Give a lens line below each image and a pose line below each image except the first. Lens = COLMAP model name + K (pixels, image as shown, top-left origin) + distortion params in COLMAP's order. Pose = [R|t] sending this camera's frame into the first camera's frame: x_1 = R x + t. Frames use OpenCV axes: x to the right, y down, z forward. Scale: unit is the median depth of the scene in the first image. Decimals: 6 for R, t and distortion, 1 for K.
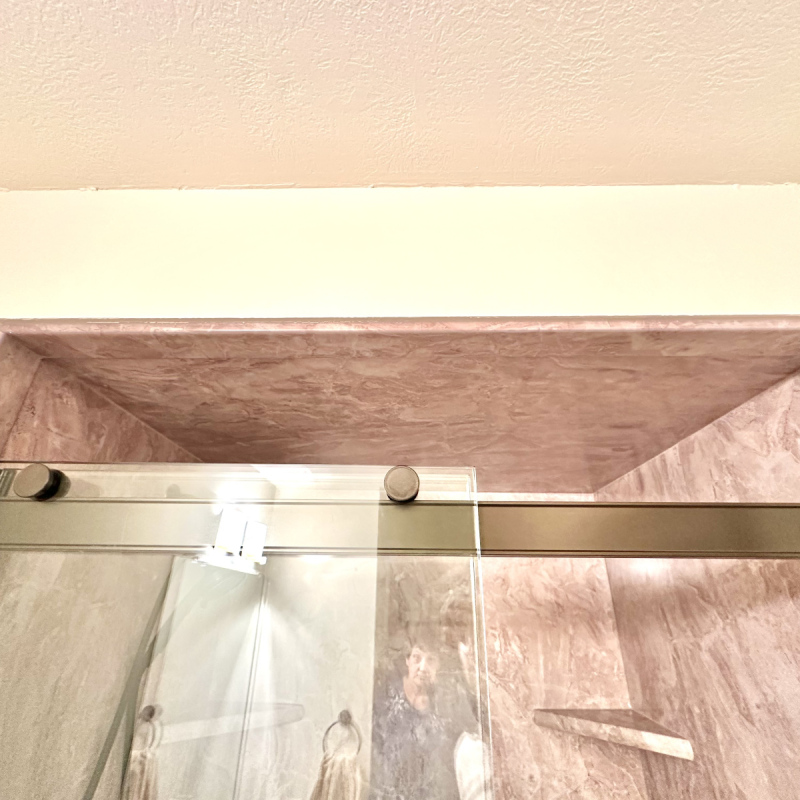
lens RADIAL K [[427.3, 0, 400.0], [0, 427.3, 400.0], [0, 0, 1]] dist [-0.000118, -0.000584]
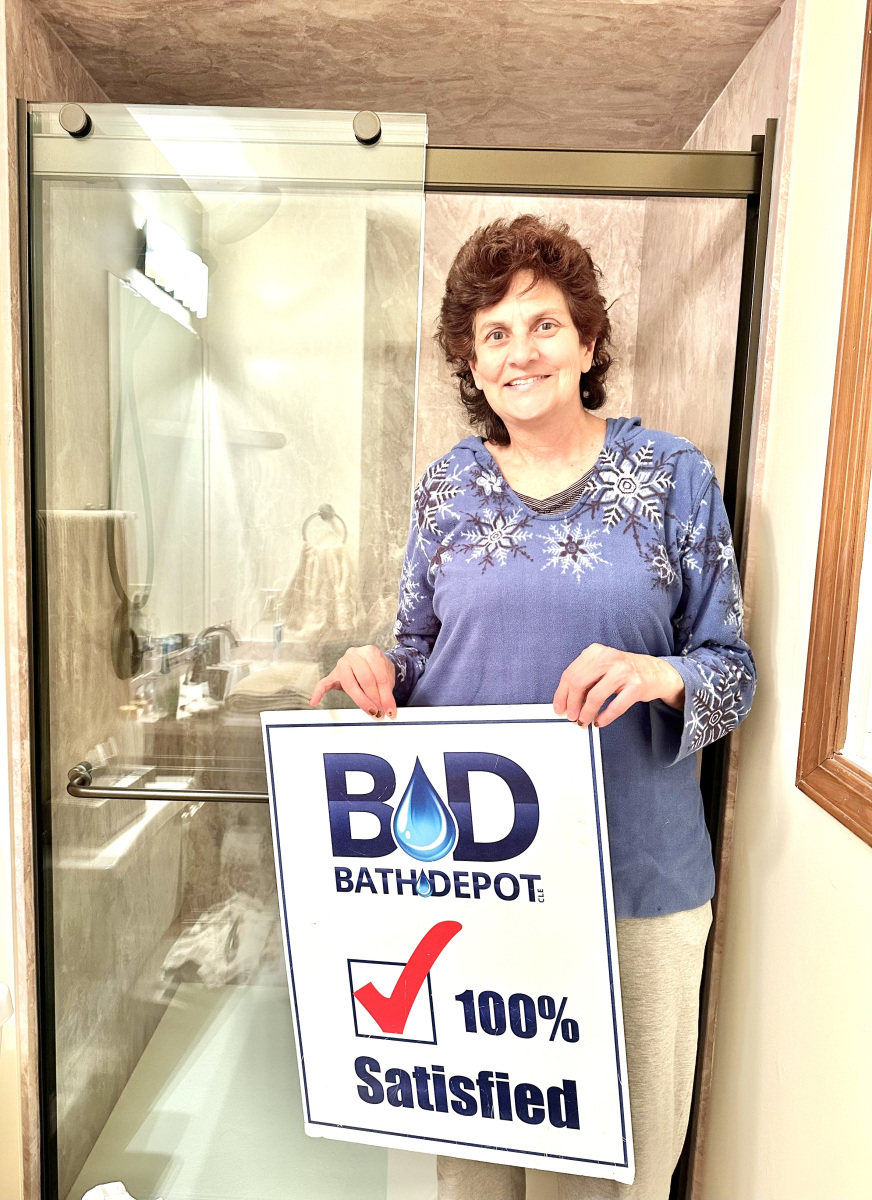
lens RADIAL K [[795.6, 0, 406.1], [0, 795.6, 601.0], [0, 0, 1]] dist [0.000904, -0.003955]
pose [[0.999799, 0.020013, 0.000788, 0.081807], [-0.016746, 0.813709, 0.581031, -0.025235], [0.010987, -0.580928, 0.813881, -1.052527]]
